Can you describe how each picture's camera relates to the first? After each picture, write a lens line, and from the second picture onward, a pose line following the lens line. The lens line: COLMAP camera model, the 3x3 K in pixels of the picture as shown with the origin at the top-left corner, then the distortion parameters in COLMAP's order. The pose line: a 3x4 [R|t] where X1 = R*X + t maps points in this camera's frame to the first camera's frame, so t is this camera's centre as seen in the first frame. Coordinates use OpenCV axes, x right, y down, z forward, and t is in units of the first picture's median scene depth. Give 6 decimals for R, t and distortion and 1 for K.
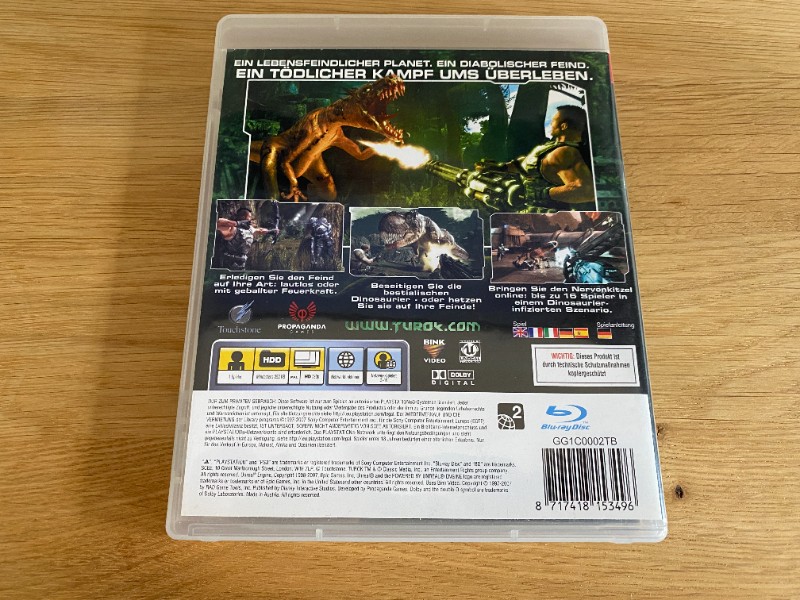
lens RADIAL K [[336.9, 0, 400.0], [0, 336.9, 300.0], [0, 0, 1]] dist [-0.000390, -0.000382]
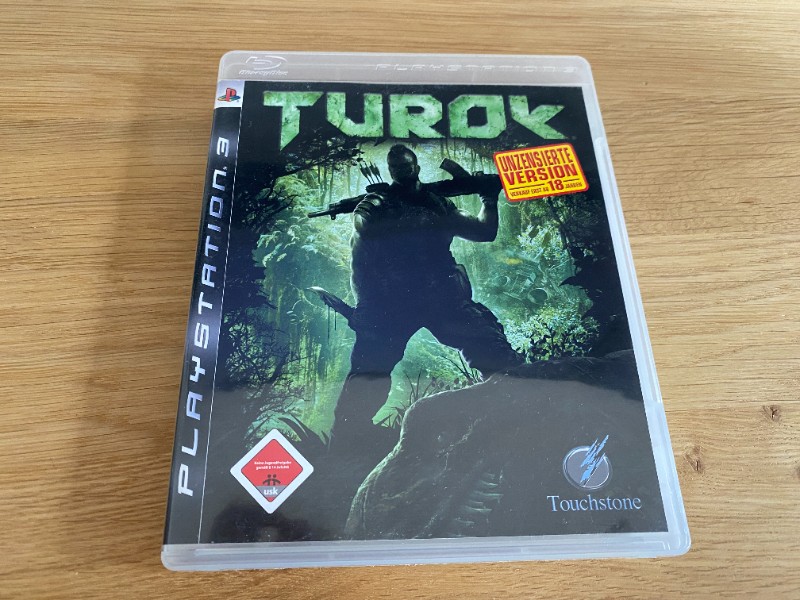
lens RADIAL K [[336.9, 0, 400.0], [0, 336.9, 300.0], [0, 0, 1]] dist [-0.000390, -0.000382]
pose [[0.998981, -0.030745, 0.033030, -0.343075], [0.033310, 0.996227, -0.080133, 0.073318], [-0.030441, 0.081152, 0.996237, -0.024079]]
